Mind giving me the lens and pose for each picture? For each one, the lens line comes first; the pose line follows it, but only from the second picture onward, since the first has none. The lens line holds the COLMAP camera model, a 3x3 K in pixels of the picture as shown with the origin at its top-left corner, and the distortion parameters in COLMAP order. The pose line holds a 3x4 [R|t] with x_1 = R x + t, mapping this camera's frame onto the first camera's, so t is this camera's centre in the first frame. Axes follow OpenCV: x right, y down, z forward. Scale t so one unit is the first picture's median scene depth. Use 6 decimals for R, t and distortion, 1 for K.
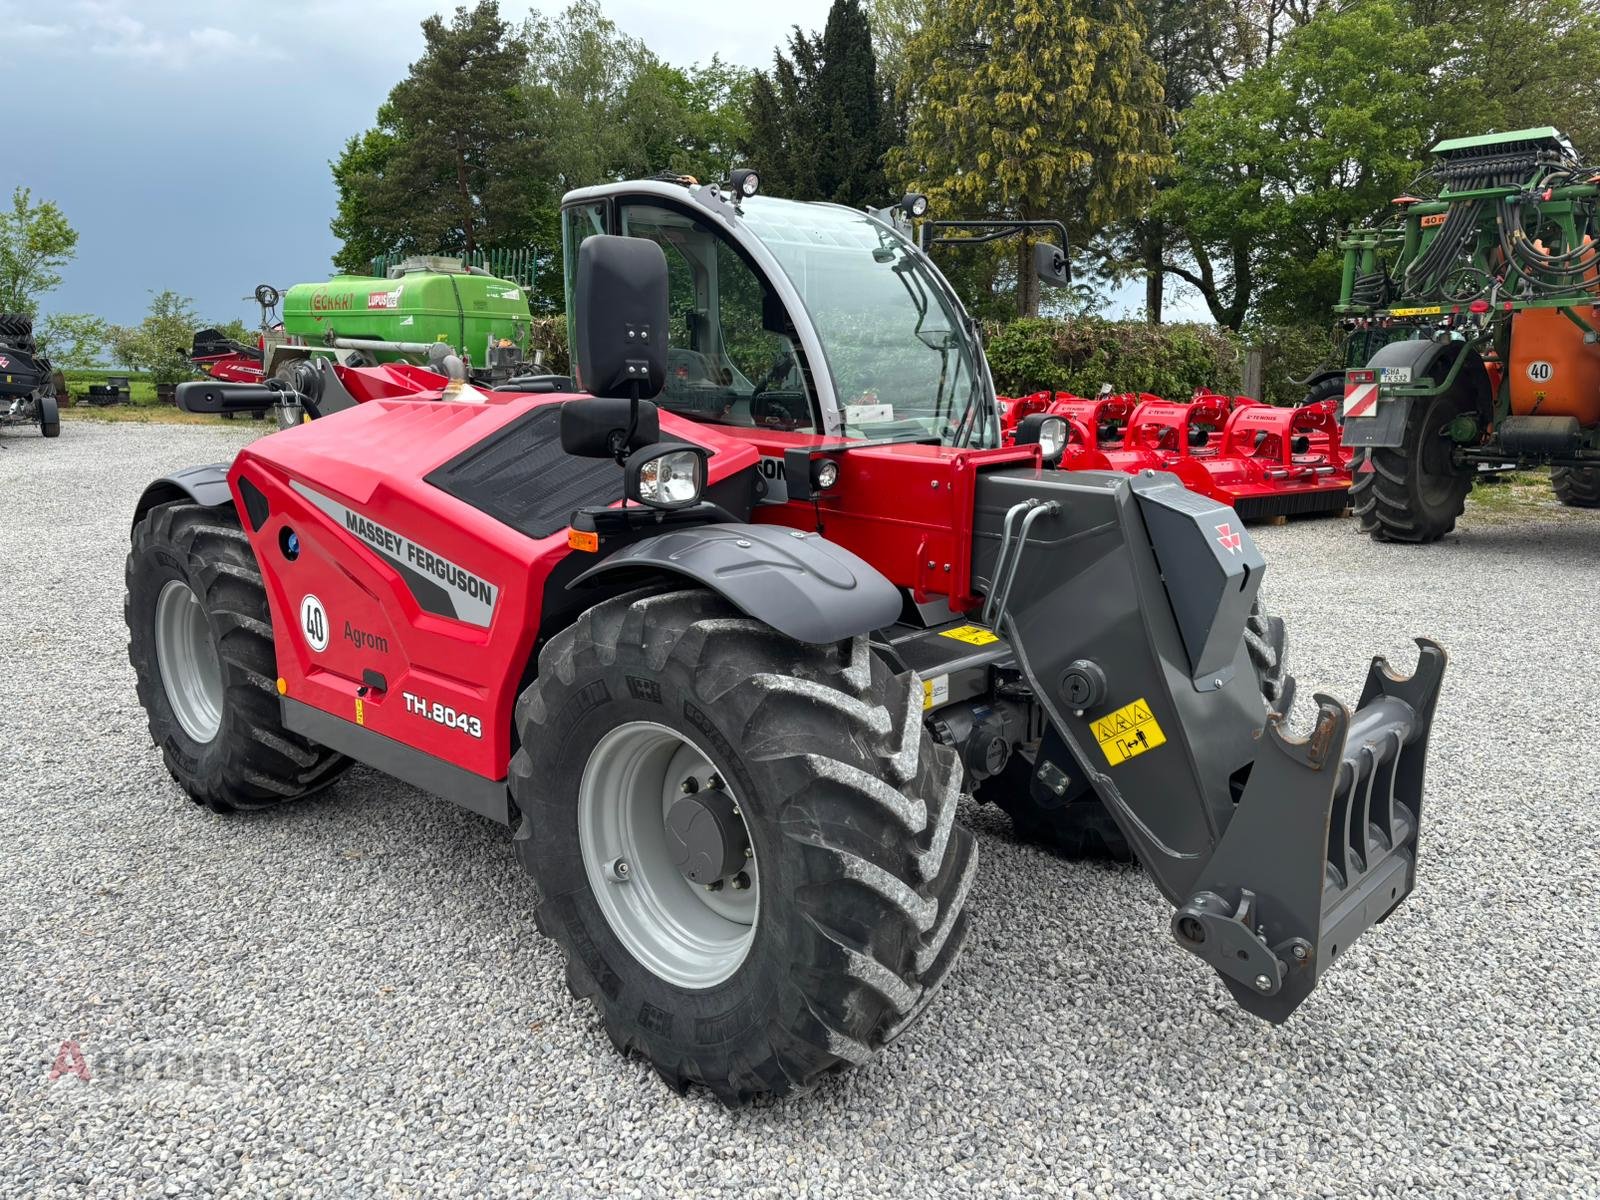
lens RADIAL K [[1265.2, 0, 779.9], [0, 1265.2, 595.5], [0, 0, 1]] dist [0.039834, -0.002272]
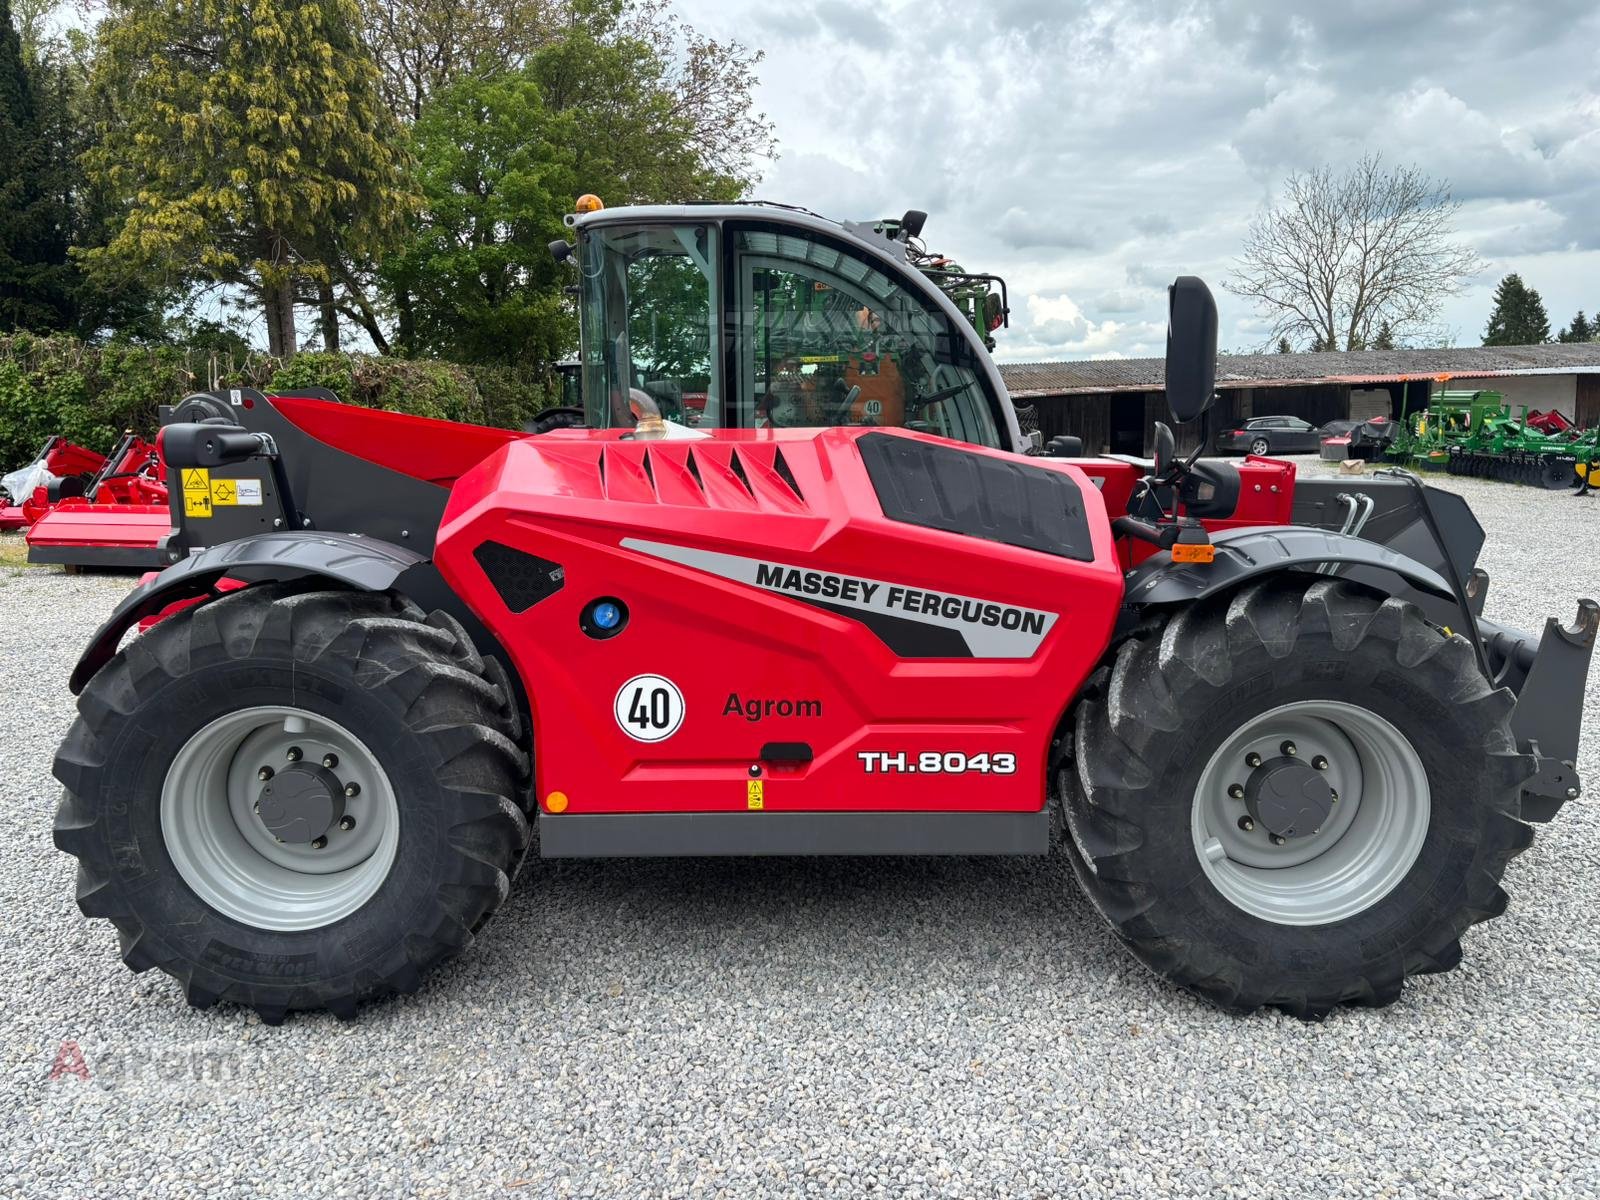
lens RADIAL K [[1256.3, 0, 800.0], [0, 1256.3, 600.0], [0, 0, 1]] dist [0.081932, -0.080618]
pose [[0.722519, -0.113952, 0.681896, -0.366744], [0.131249, 0.990994, 0.026539, -0.024713], [-0.678779, 0.070323, 0.730968, 0.141163]]
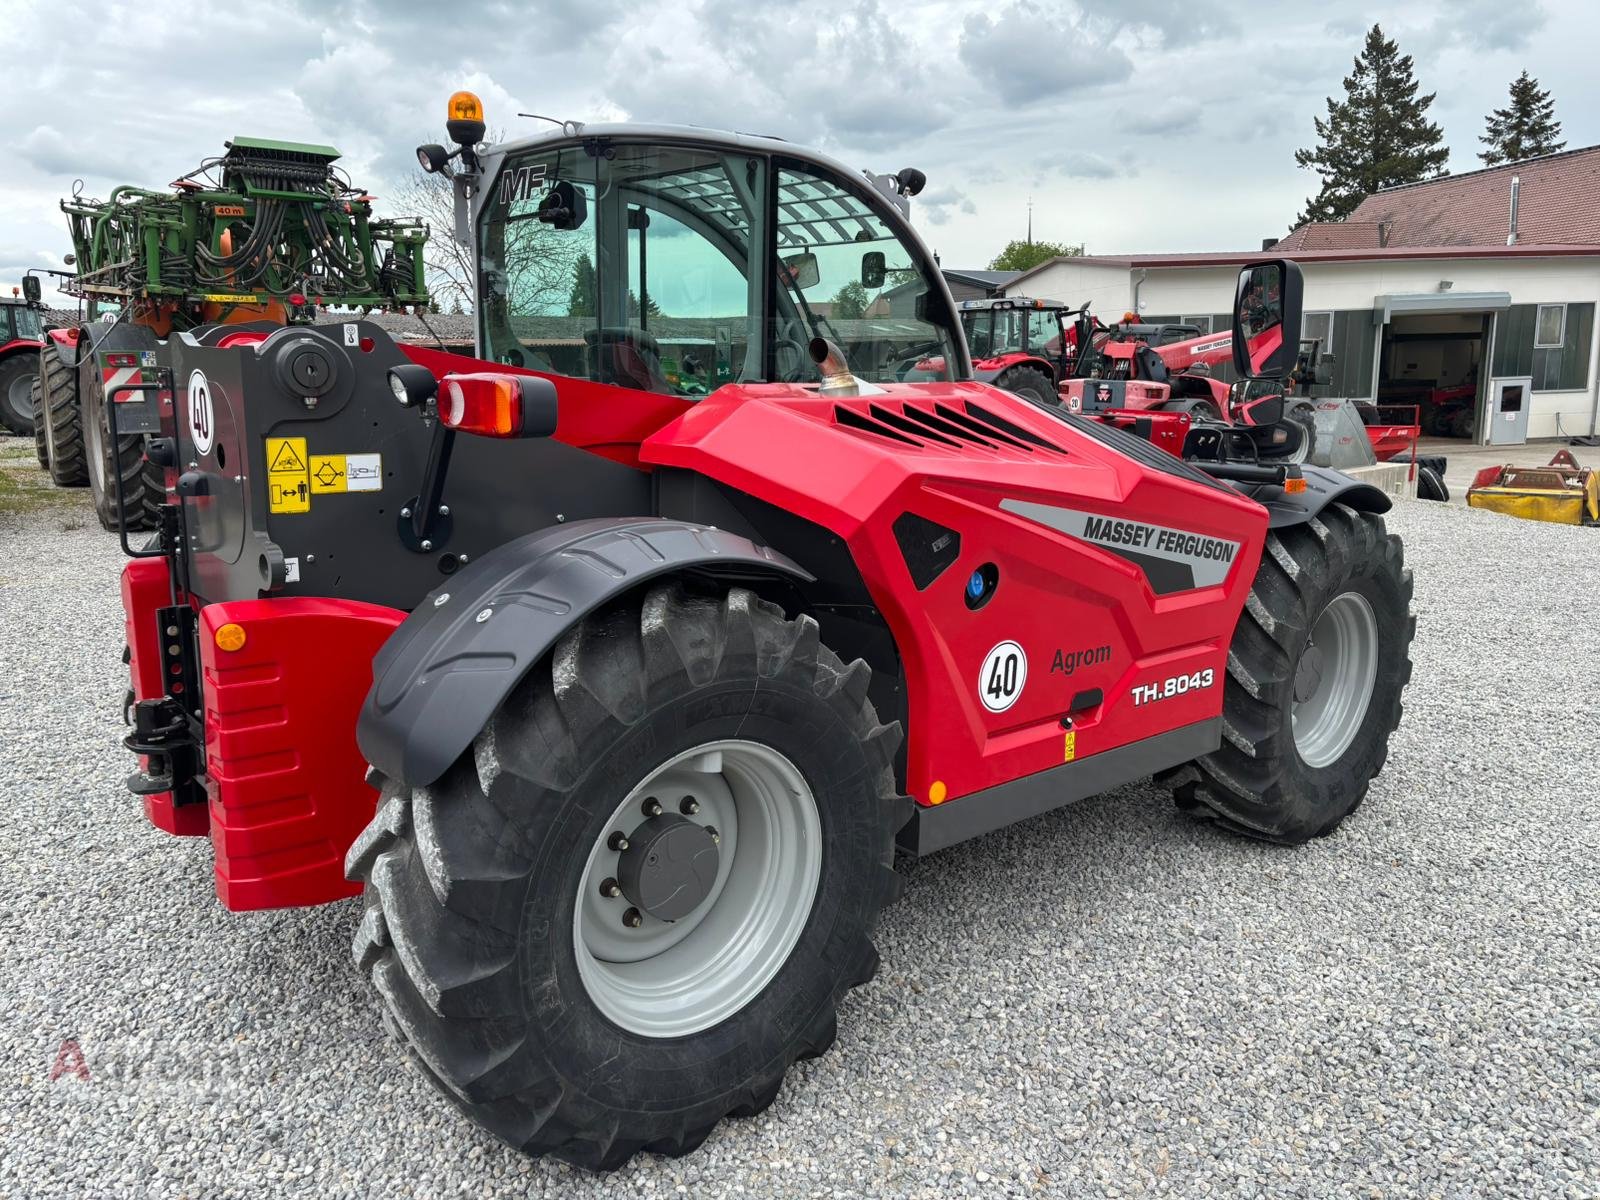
lens RADIAL K [[1266.0, 0, 823.8], [0, 1266.0, 594.0], [0, 0, 1]] dist [0.021496, -0.007324]
pose [[0.067841, -0.179607, 0.981397, -0.492849], [0.166155, 0.971960, 0.166394, -0.077001], [-0.983763, 0.151776, 0.095781, 0.443939]]
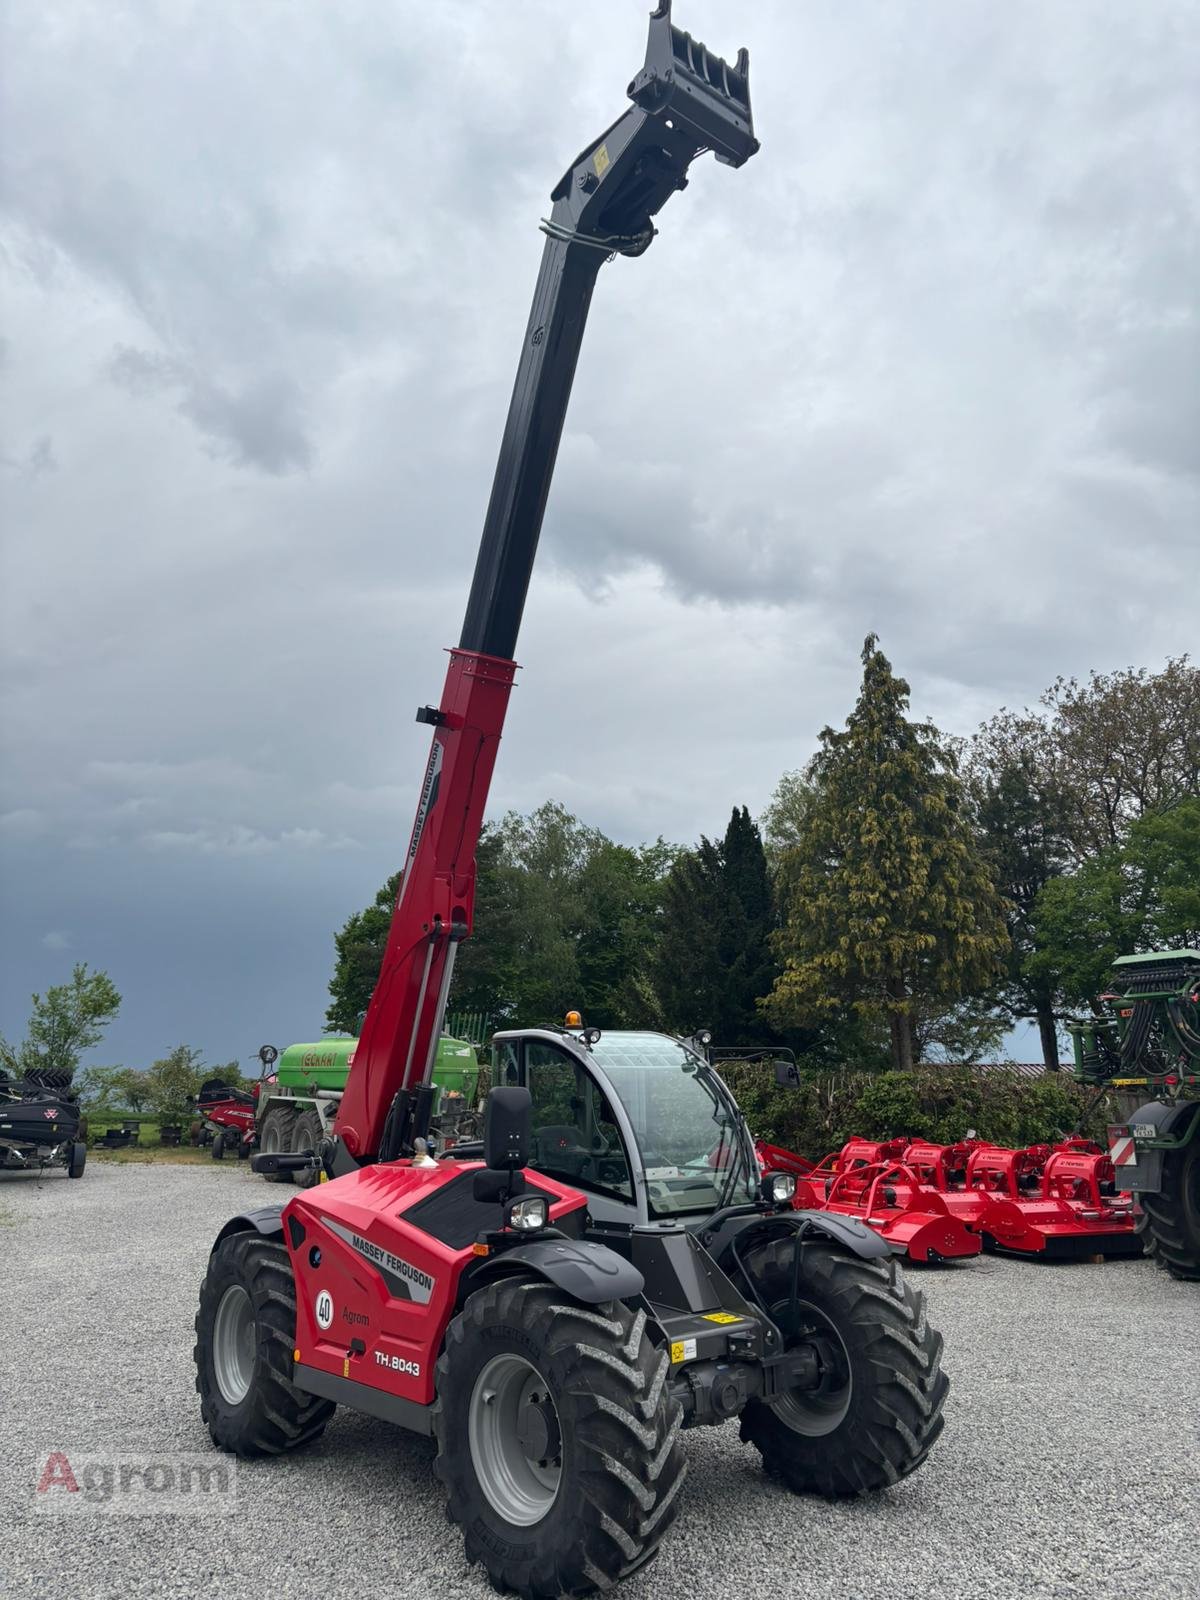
lens RADIAL K [[1215.2, 0, 601.2], [0, 1215.2, 716.2], [0, 0, 1]] dist [-0.002526, 0.010262]
pose [[0.995176, -0.033310, -0.092278, 0.069833], [-0.013350, 0.885869, -0.463744, 0.029072], [0.097193, 0.462739, 0.881150, -0.305999]]
